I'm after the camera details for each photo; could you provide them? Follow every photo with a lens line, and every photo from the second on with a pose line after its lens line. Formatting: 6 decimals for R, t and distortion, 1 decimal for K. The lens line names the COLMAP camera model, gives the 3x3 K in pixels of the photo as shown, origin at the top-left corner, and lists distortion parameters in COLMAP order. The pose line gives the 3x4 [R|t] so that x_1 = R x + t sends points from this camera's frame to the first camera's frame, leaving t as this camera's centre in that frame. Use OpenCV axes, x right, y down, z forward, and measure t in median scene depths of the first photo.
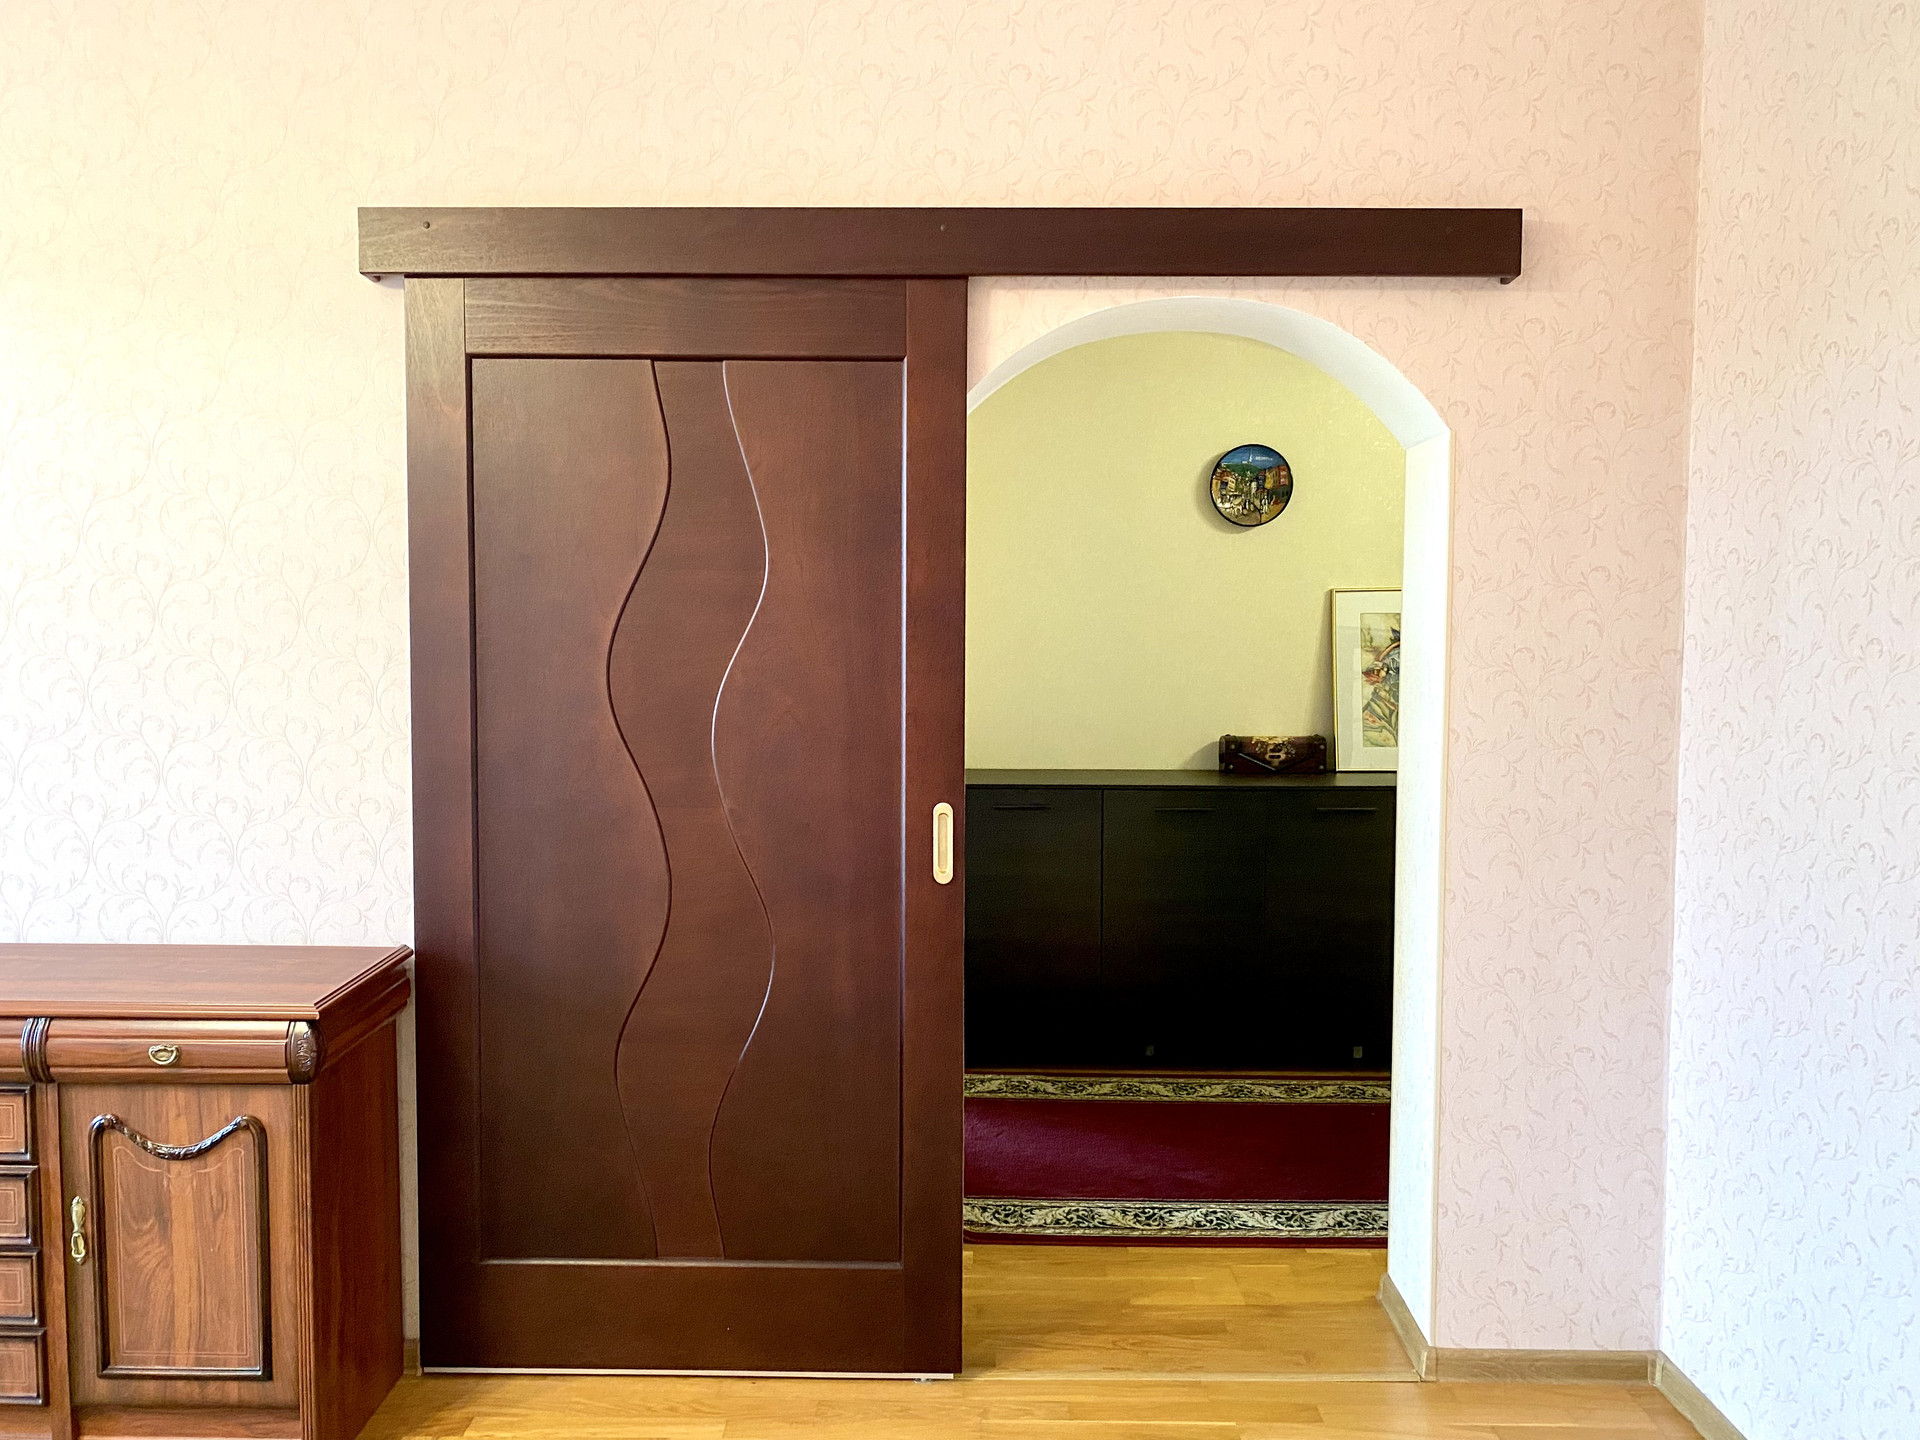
lens RADIAL K [[1461.3, 0, 960.8], [0, 1461.3, 705.4], [0, 0, 1]] dist [0.017820, -0.004335]
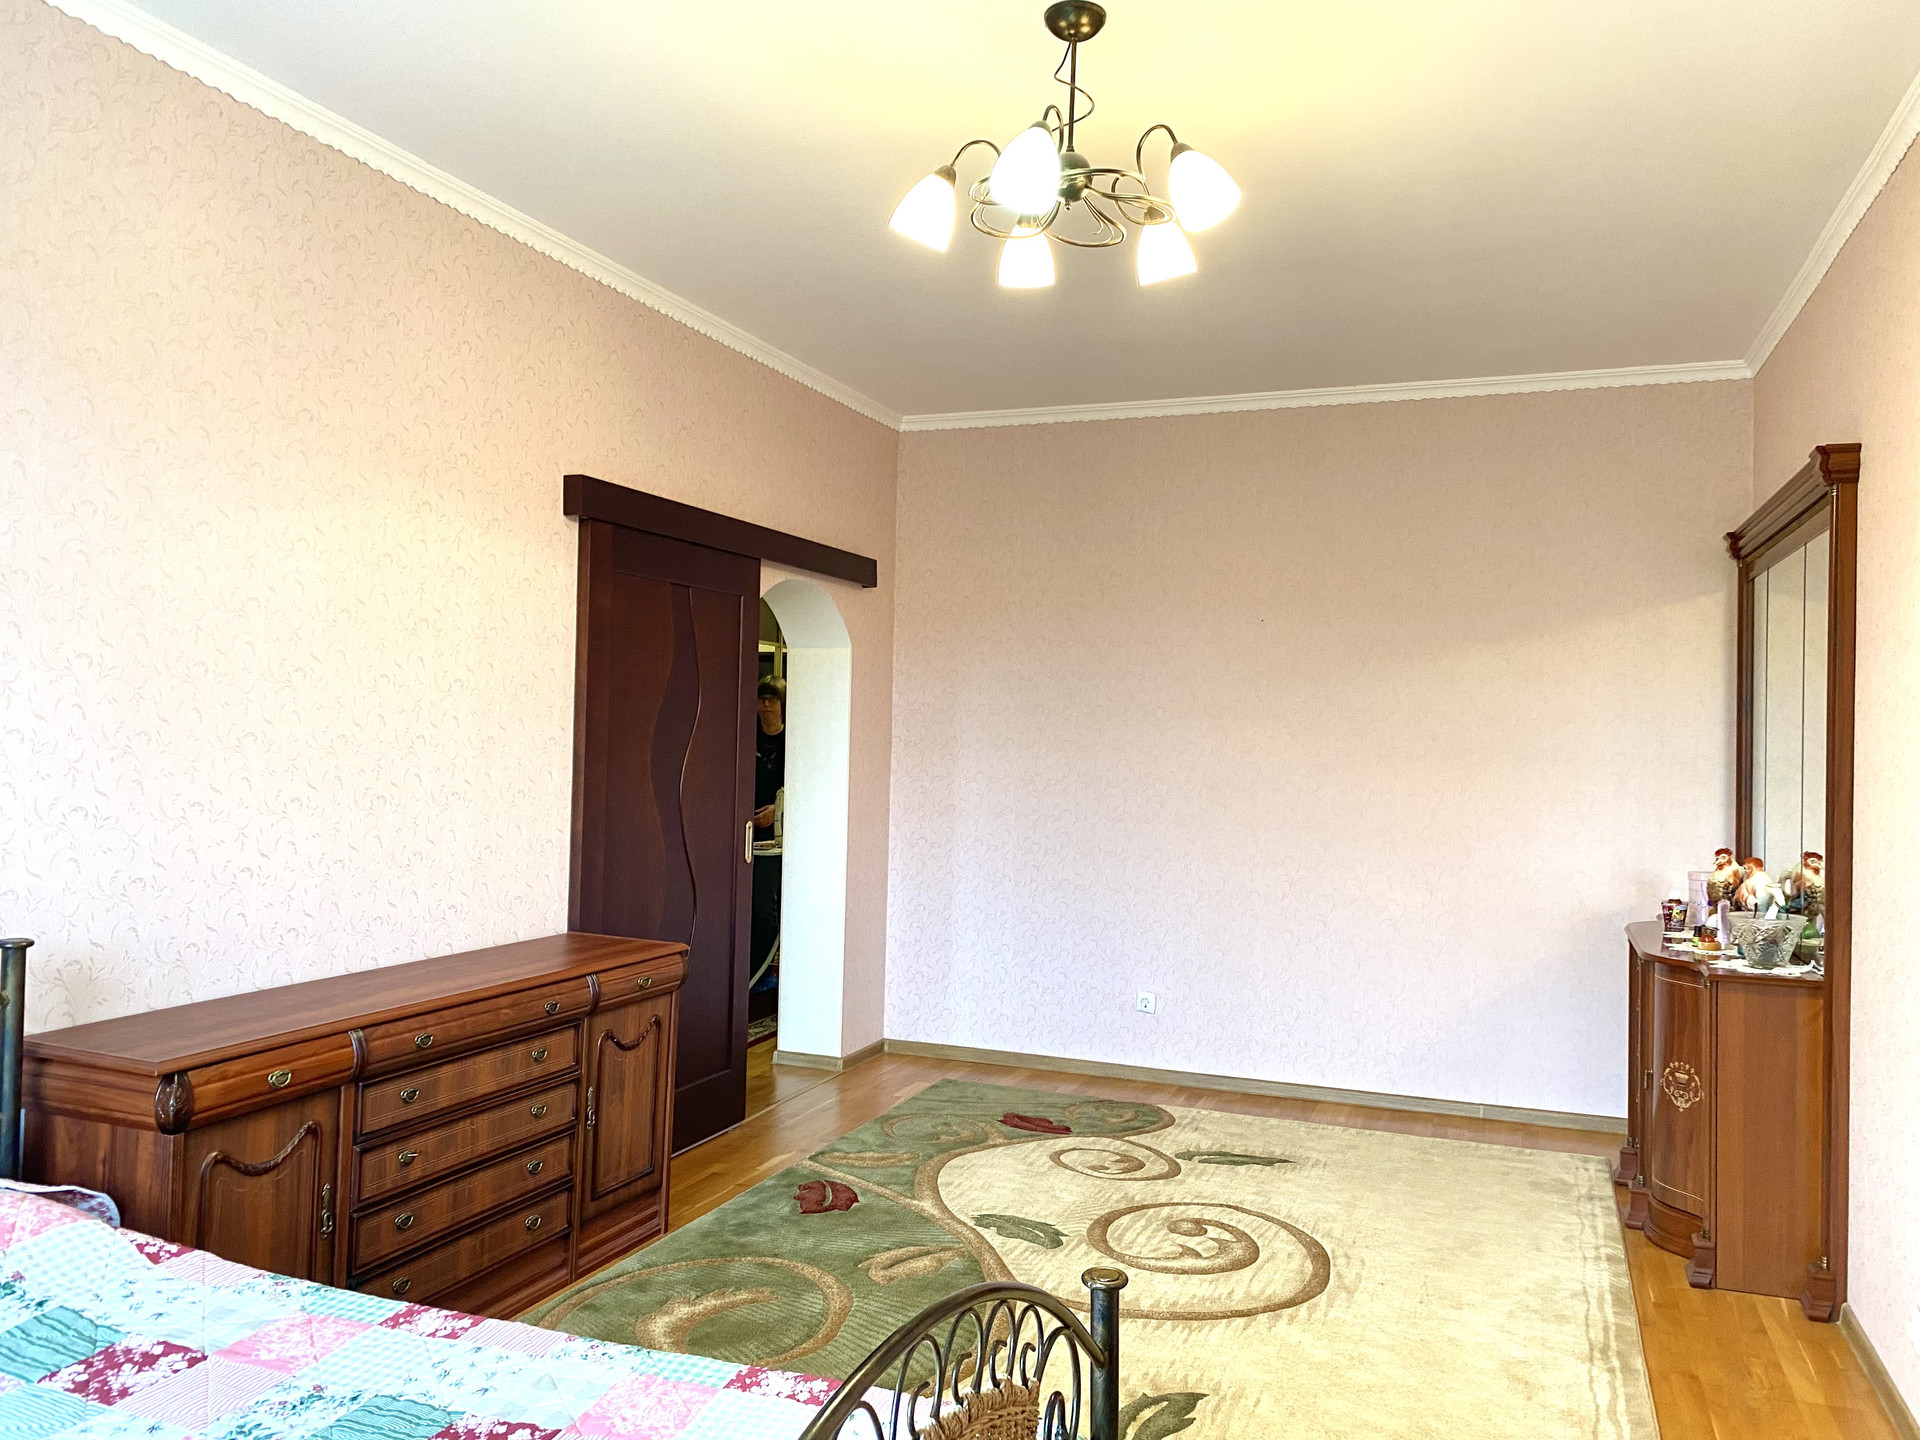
lens RADIAL K [[1461.3, 0, 976.4], [0, 1461.3, 706.3], [0, 0, 1]] dist [0.017820, -0.004335]
pose [[0.349375, 0.015052, 0.936862, -1.951745], [0.032713, 0.999065, -0.028251, -0.023394], [-0.936412, 0.040518, 0.348556, 0.029525]]
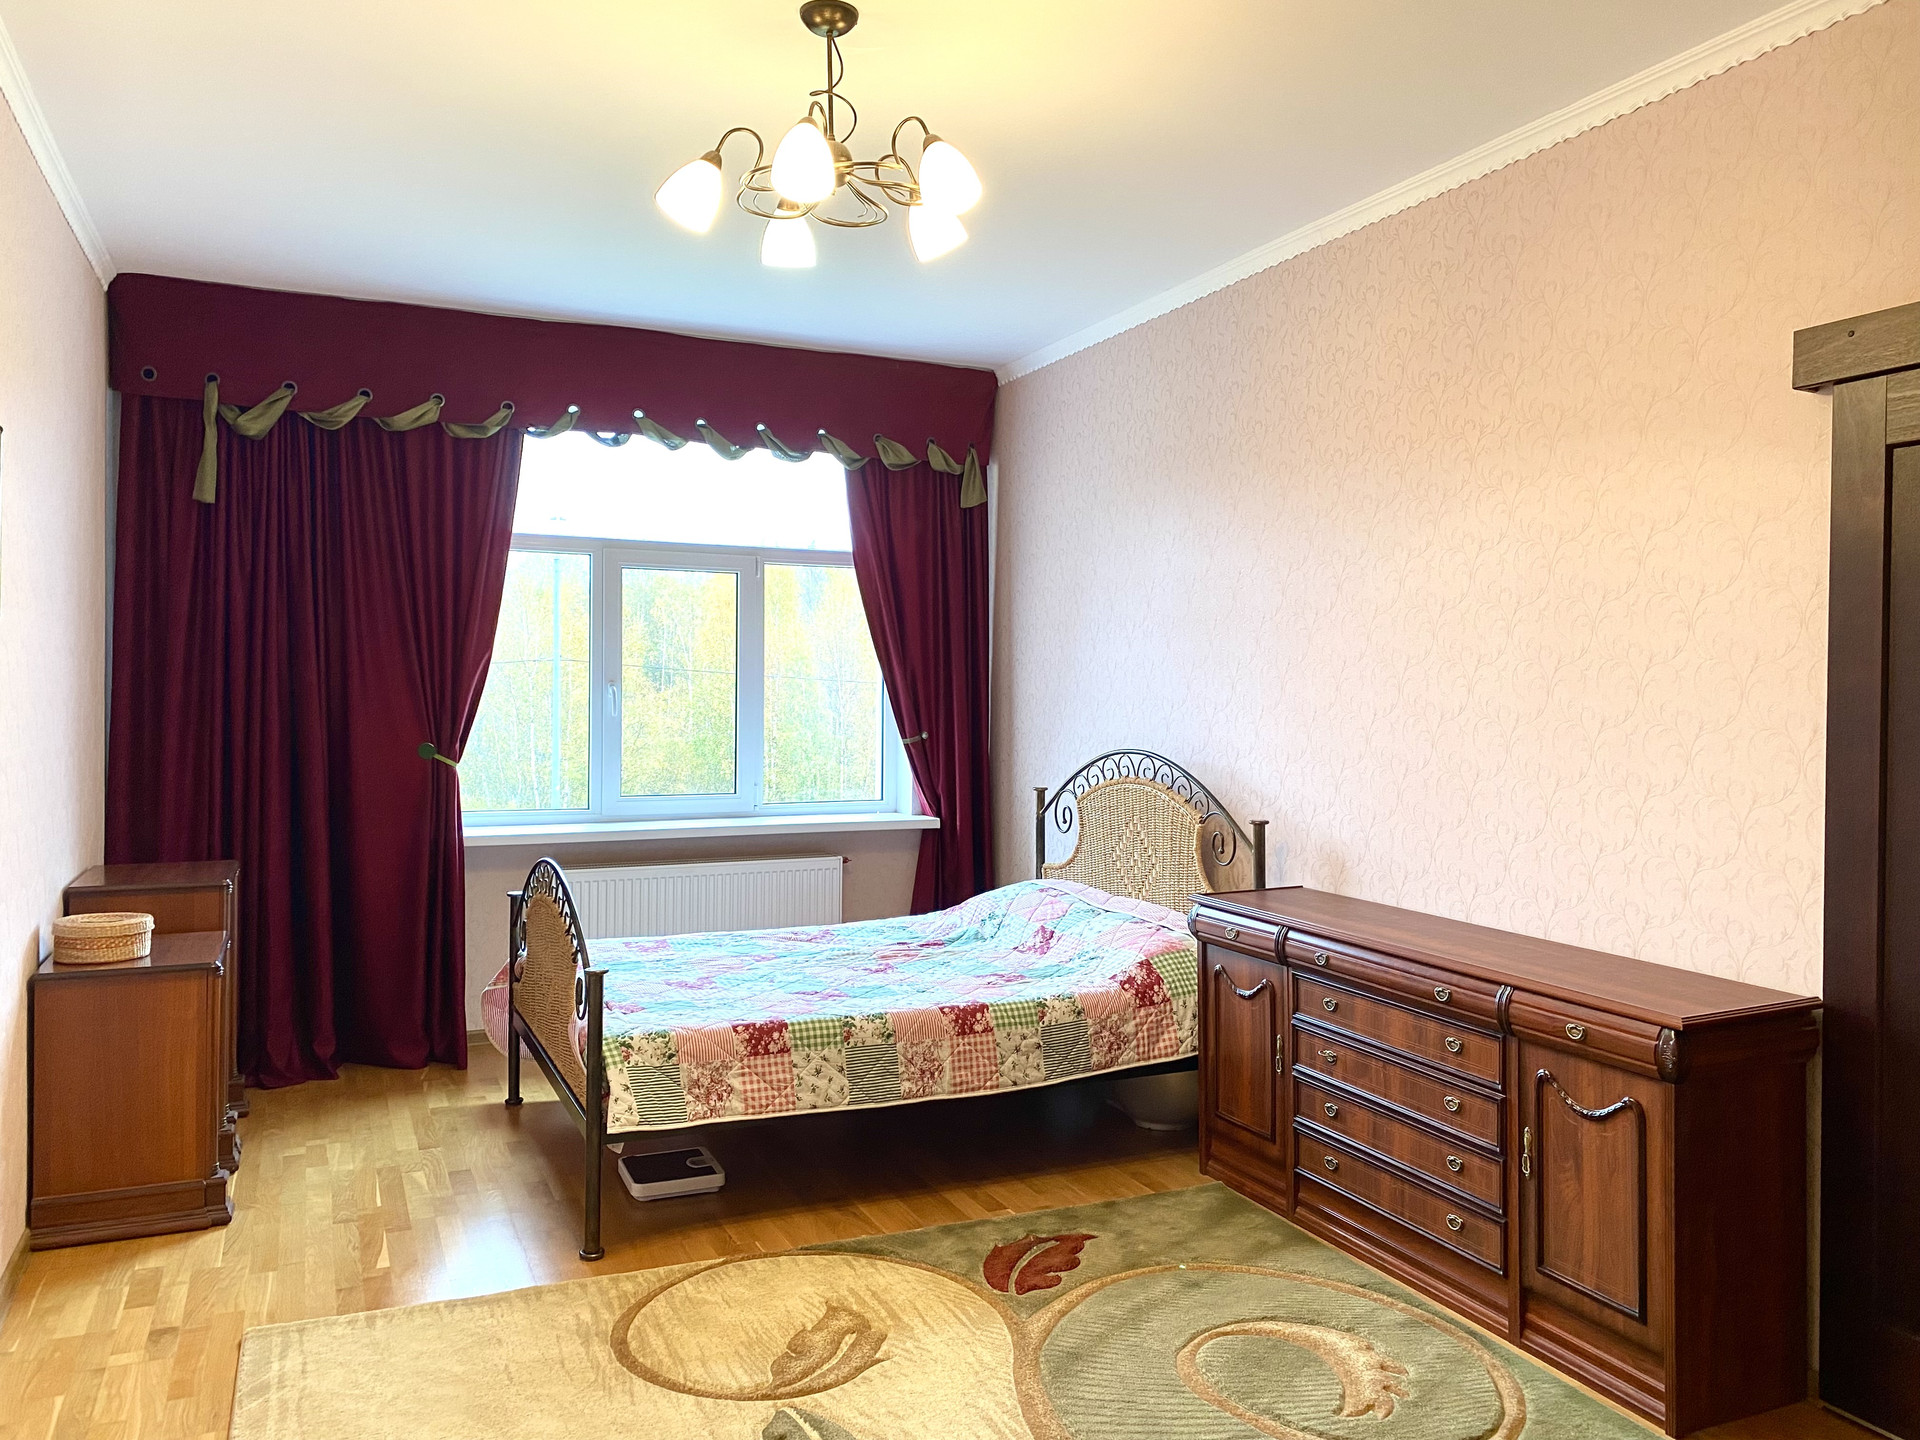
lens RADIAL K [[1461.3, 0, 966.6], [0, 1461.3, 707.2], [0, 0, 1]] dist [0.017820, -0.004335]
pose [[0.413029, 0.009879, -0.910664, 0.394438], [-0.057572, 0.998224, -0.015283, 0.003621], [0.908896, 0.058741, 0.412865, -0.032686]]
